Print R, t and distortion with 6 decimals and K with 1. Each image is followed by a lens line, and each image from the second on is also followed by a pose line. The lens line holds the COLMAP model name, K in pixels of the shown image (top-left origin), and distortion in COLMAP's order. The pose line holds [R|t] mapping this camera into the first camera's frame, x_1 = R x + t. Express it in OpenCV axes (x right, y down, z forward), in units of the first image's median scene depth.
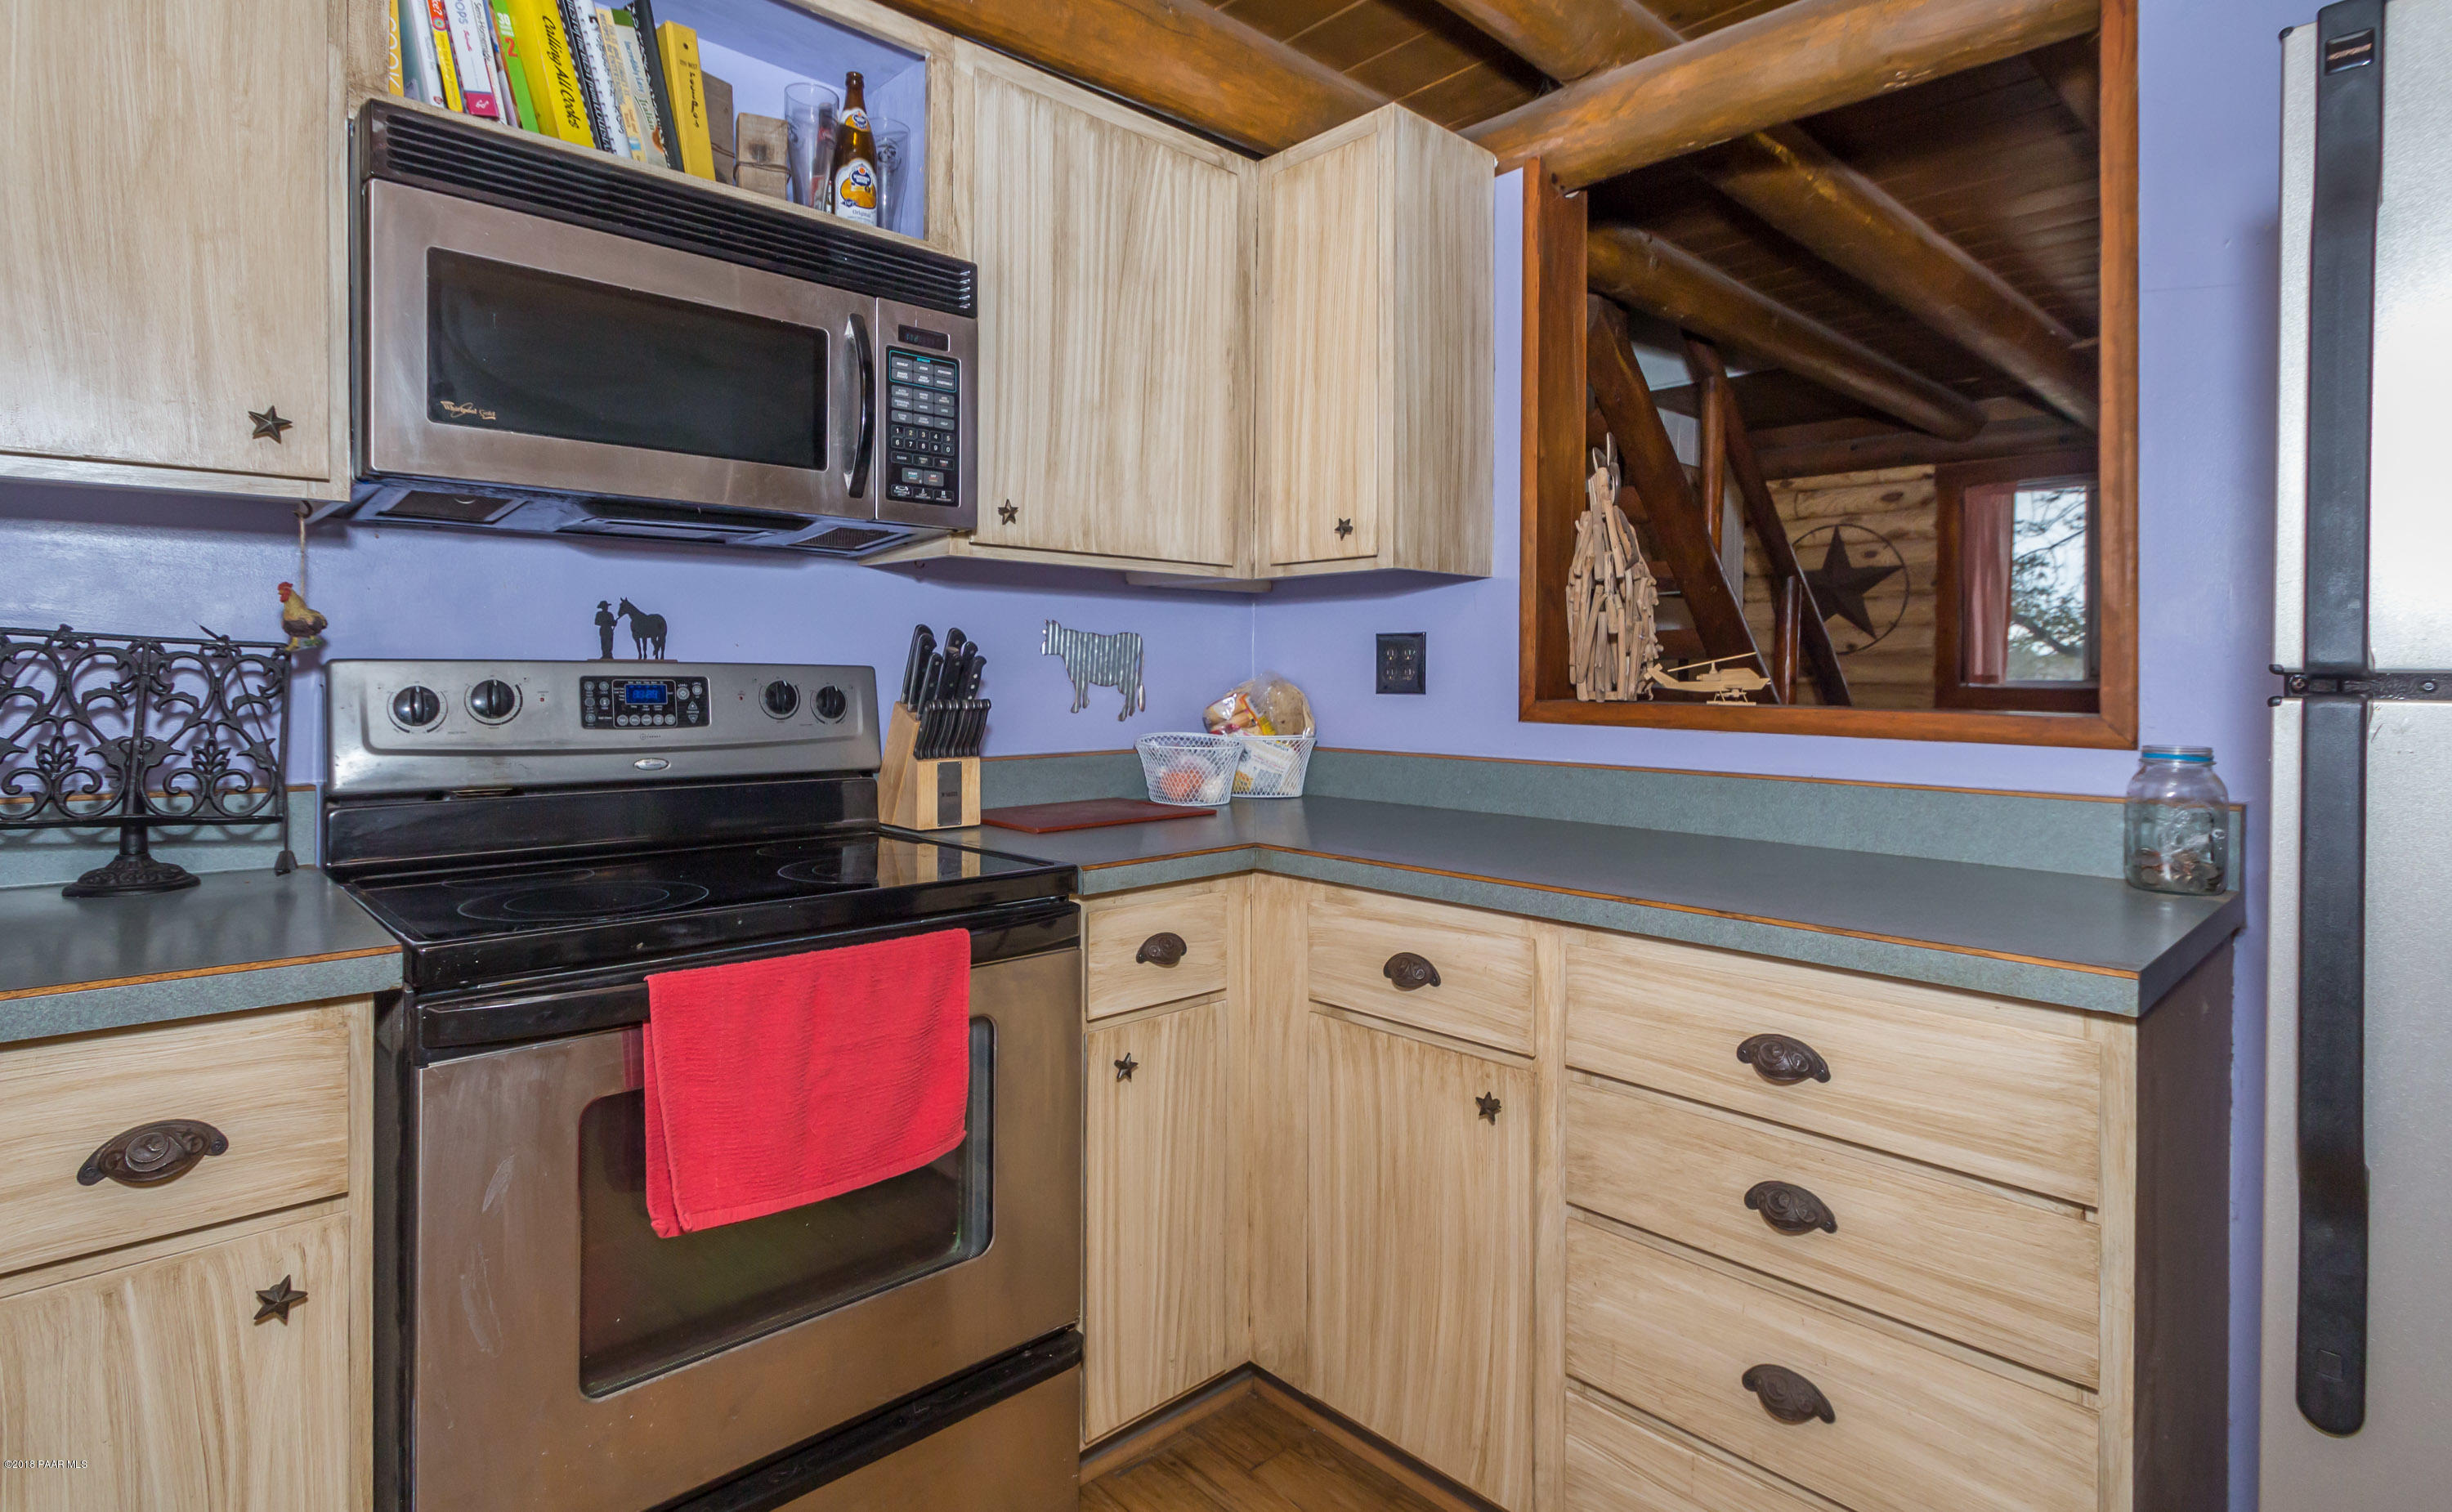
lens RADIAL K [[1216.3, 0, 1233.4], [0, 1216.3, 688.1], [0, 0, 1]] dist [0.001472, 0.000673]
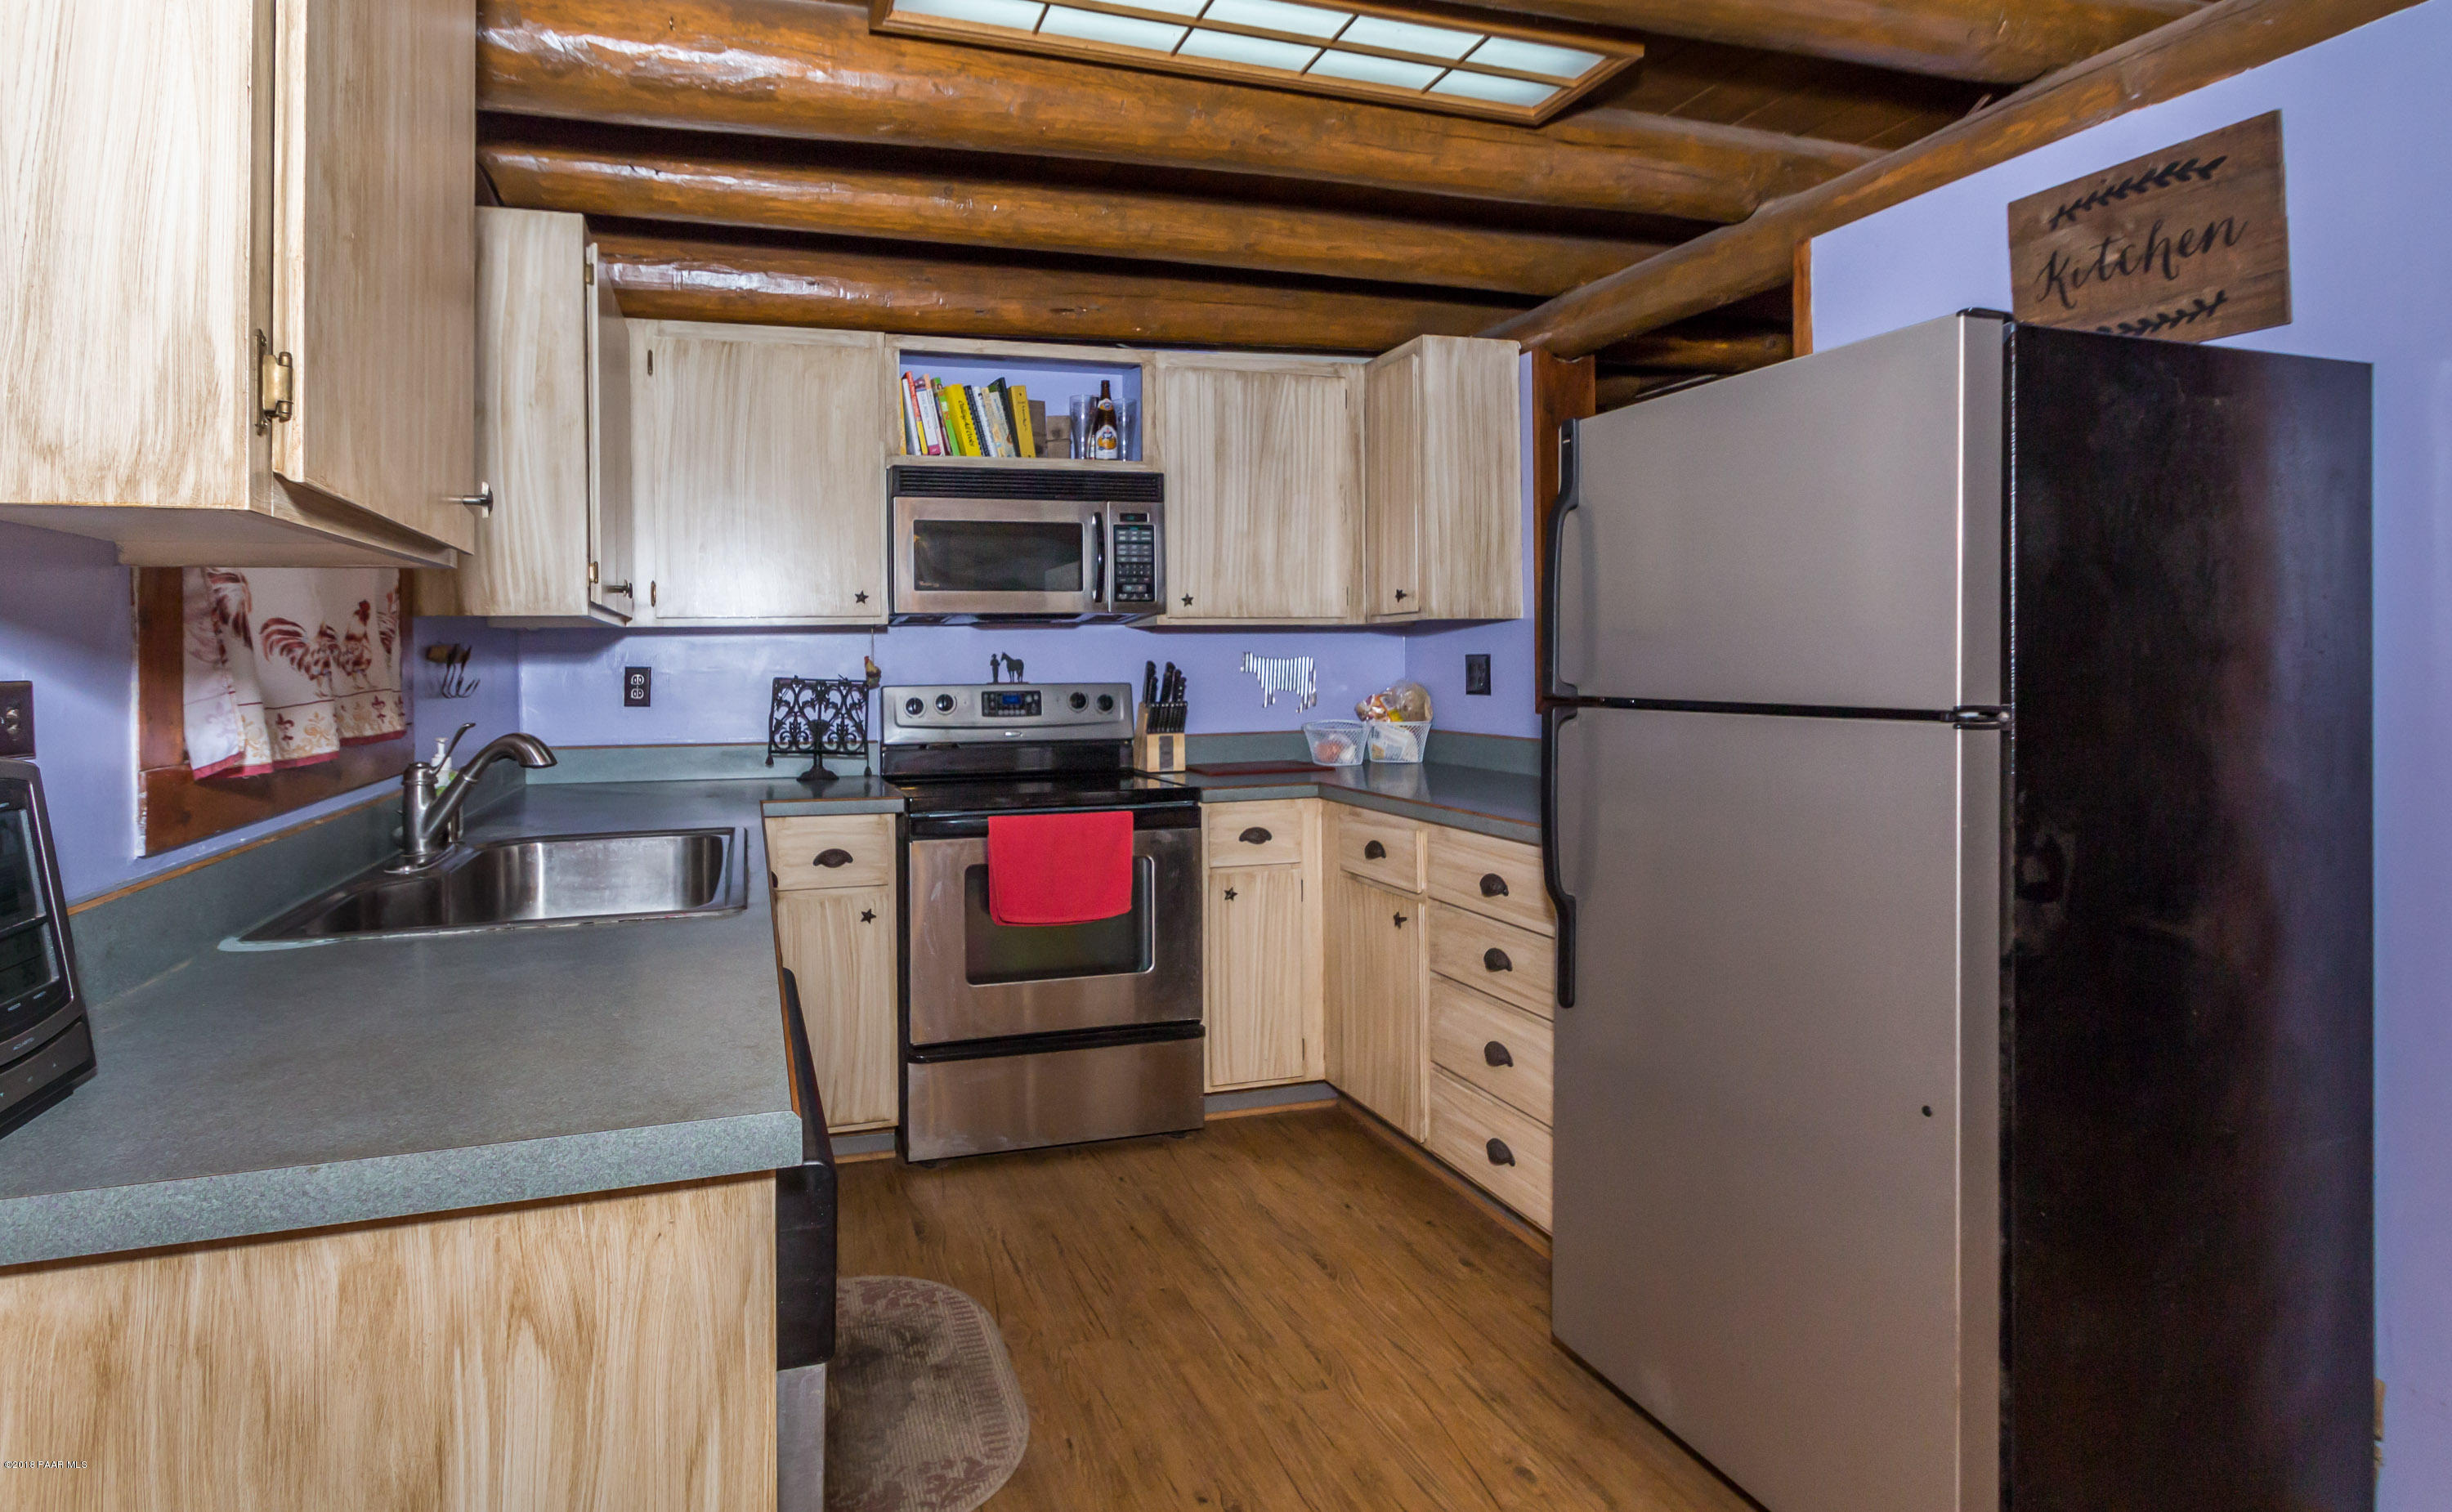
lens RADIAL K [[1216.3, 0, 1233.4], [0, 1216.3, 688.1], [0, 0, 1]] dist [0.001472, 0.000673]
pose [[0.933233, -0.004489, -0.359243, 0.596444], [0.007221, 0.999954, 0.006264, -0.024106], [0.359198, -0.008440, 0.933223, -0.771225]]
